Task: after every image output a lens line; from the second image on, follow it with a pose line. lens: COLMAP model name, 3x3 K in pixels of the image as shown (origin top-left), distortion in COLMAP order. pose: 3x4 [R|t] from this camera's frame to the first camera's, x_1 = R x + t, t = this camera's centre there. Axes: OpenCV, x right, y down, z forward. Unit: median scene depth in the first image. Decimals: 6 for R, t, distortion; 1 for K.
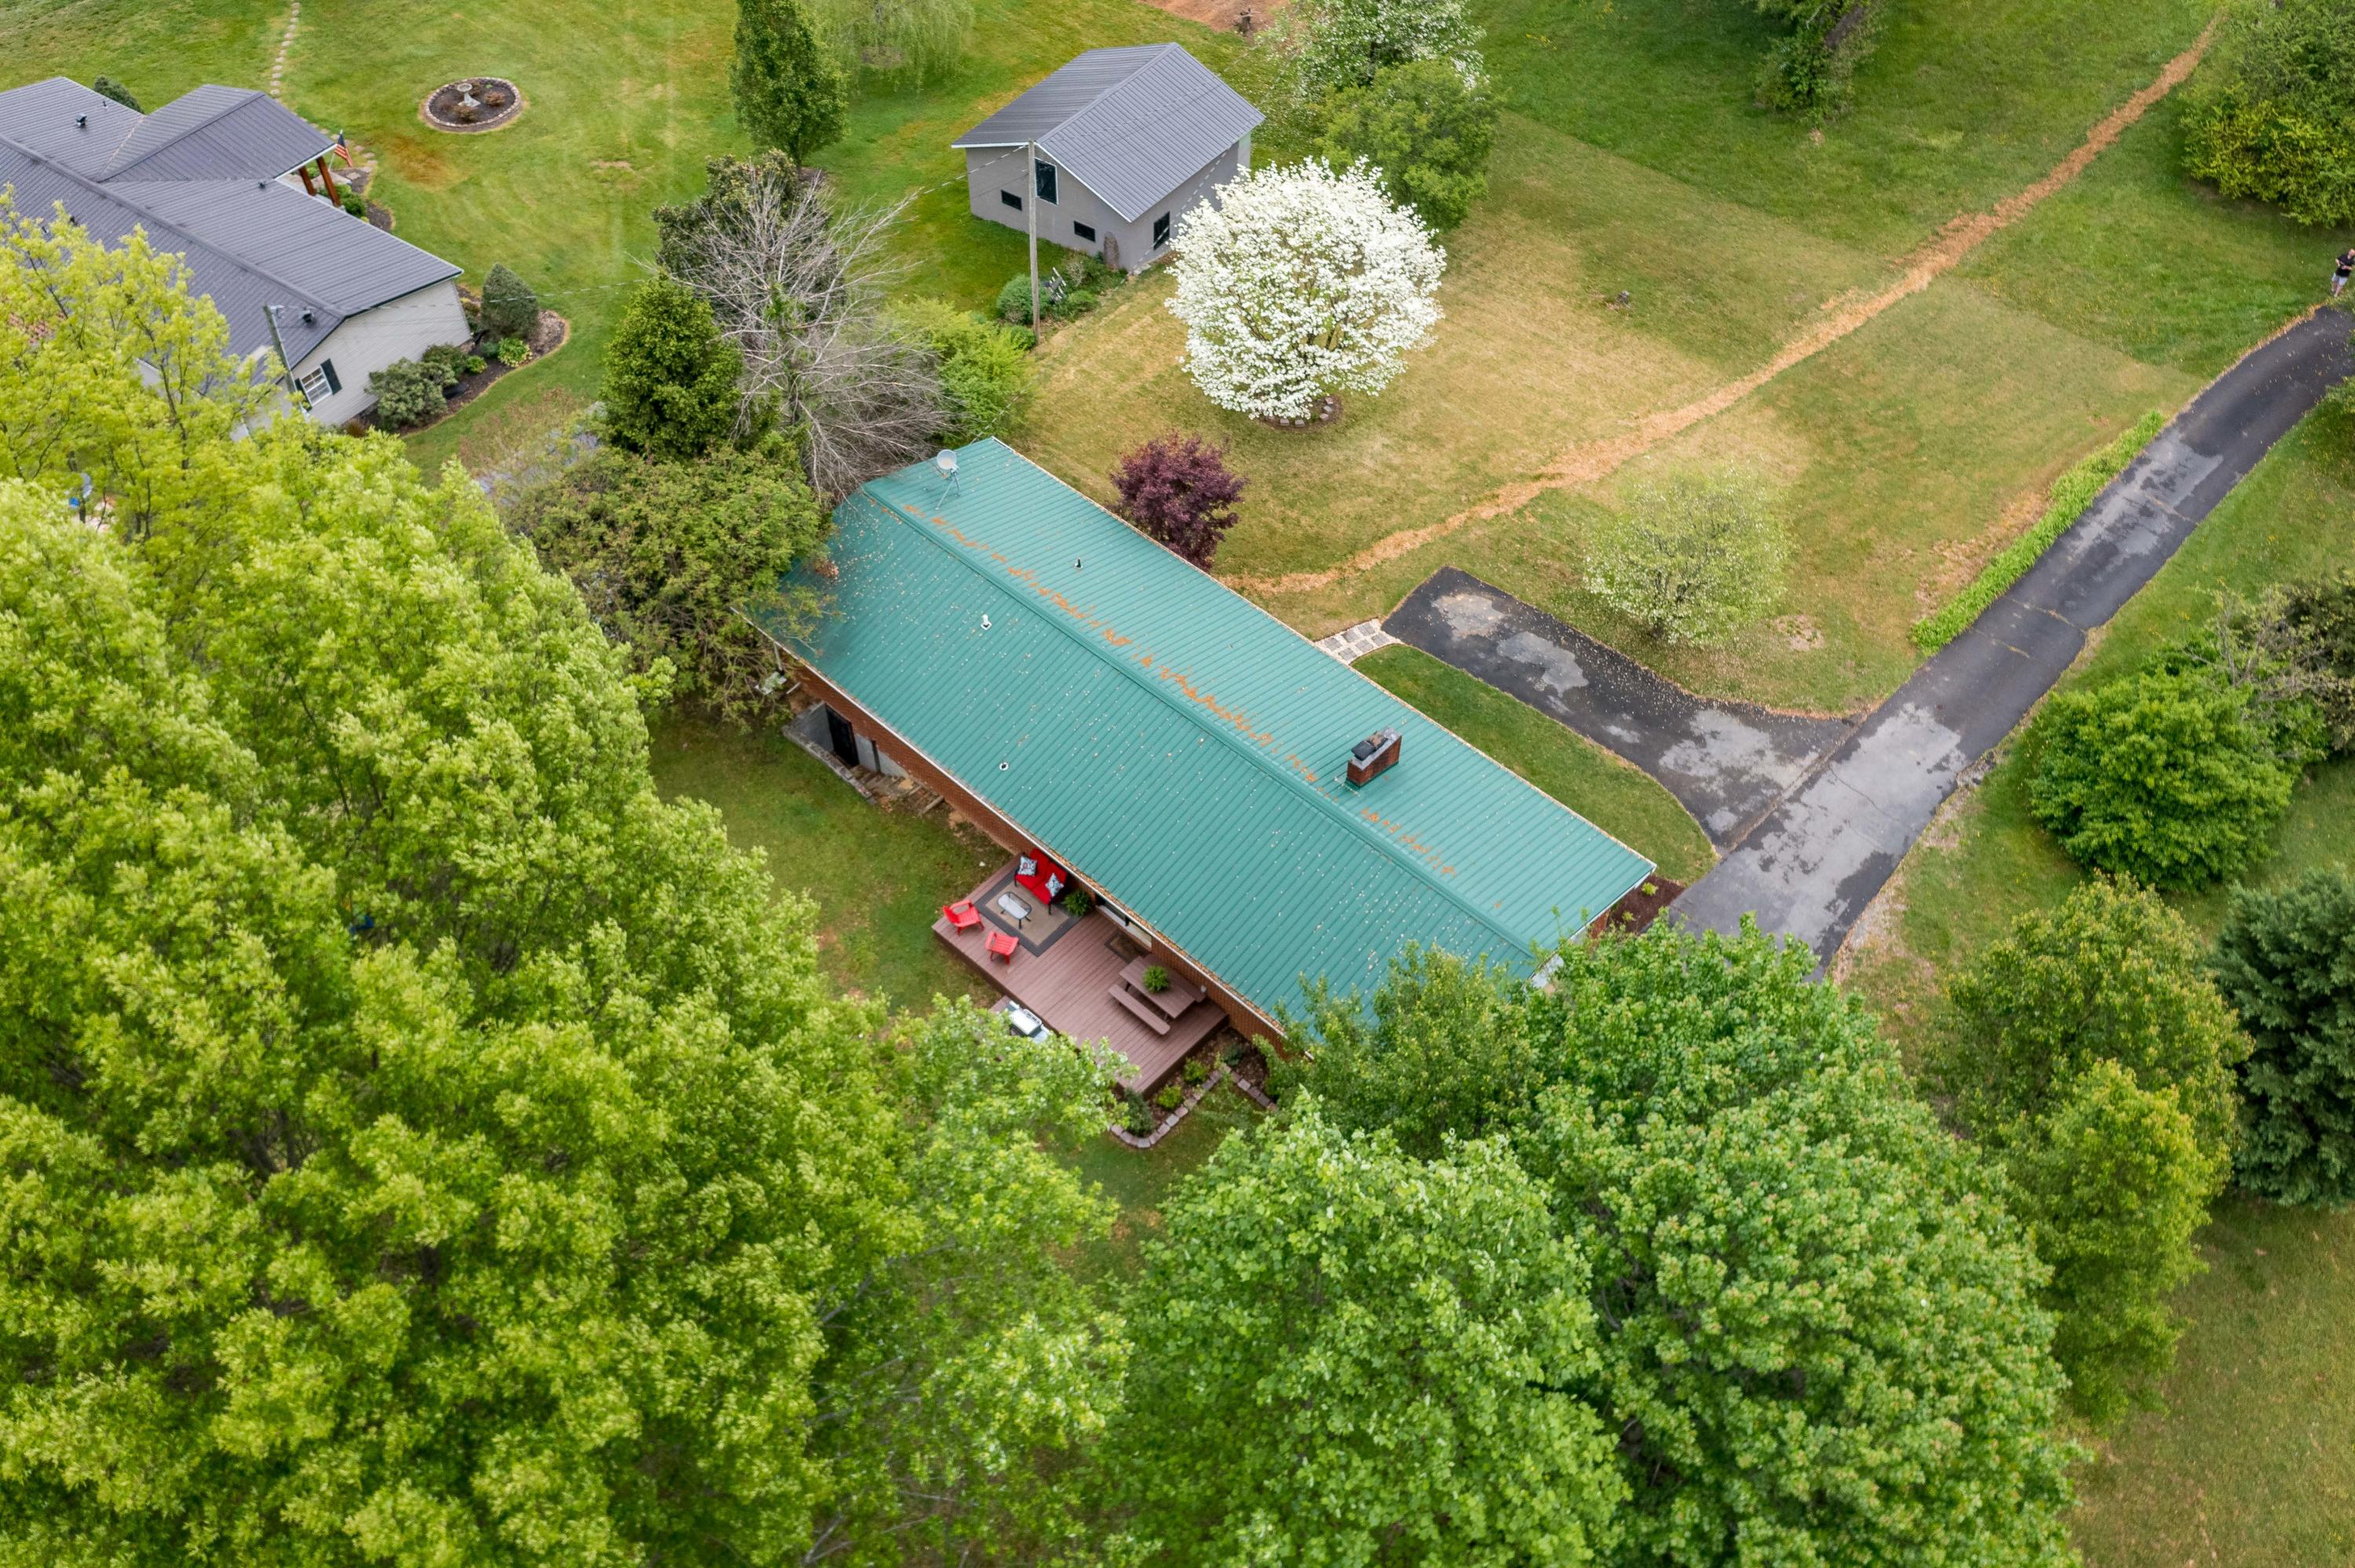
lens RADIAL K [[1852.3, 0, 1163.3], [0, 1852.3, 784.4], [0, 0, 1]] dist [-0.033583, -0.001925]
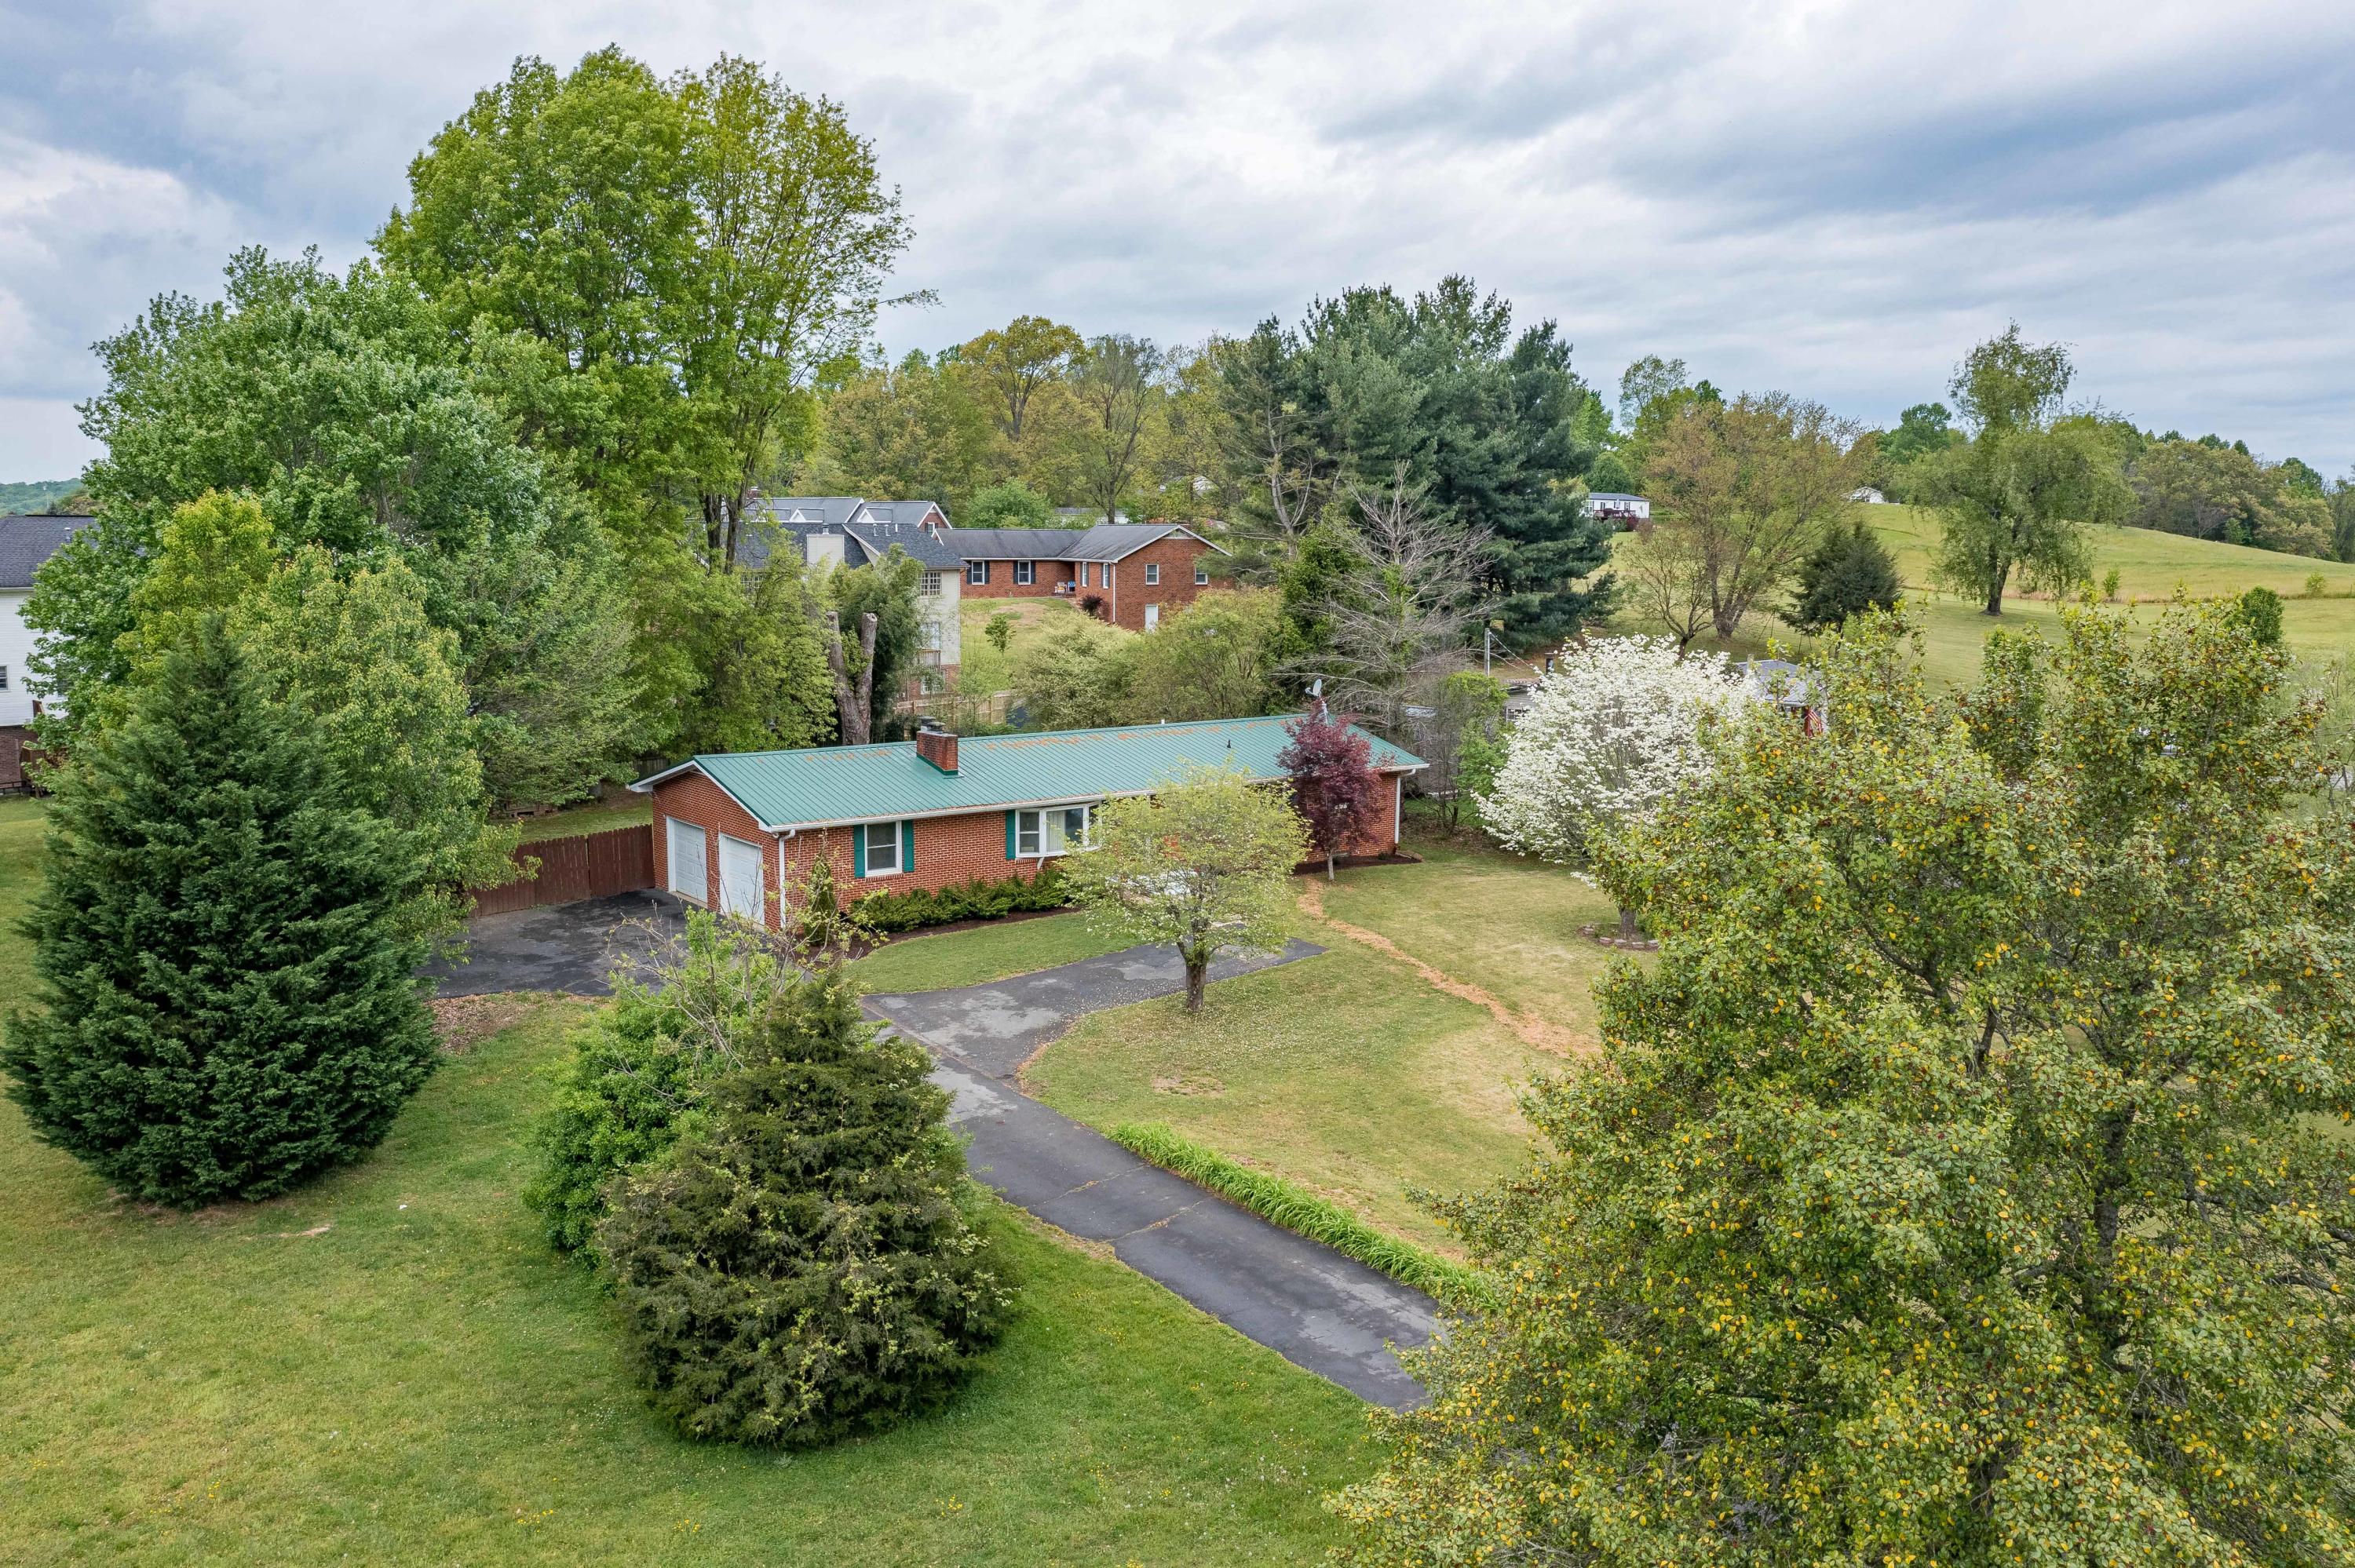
lens RADIAL K [[1852.3, 0, 1163.3], [0, 1852.3, 784.4], [0, 0, 1]] dist [-0.033583, -0.001925]
pose [[-0.165095, 0.129248, -0.977772, 0.986430], [-0.766893, 0.606560, 0.209667, -0.282720], [0.620176, 0.784462, -0.001020, 0.887956]]
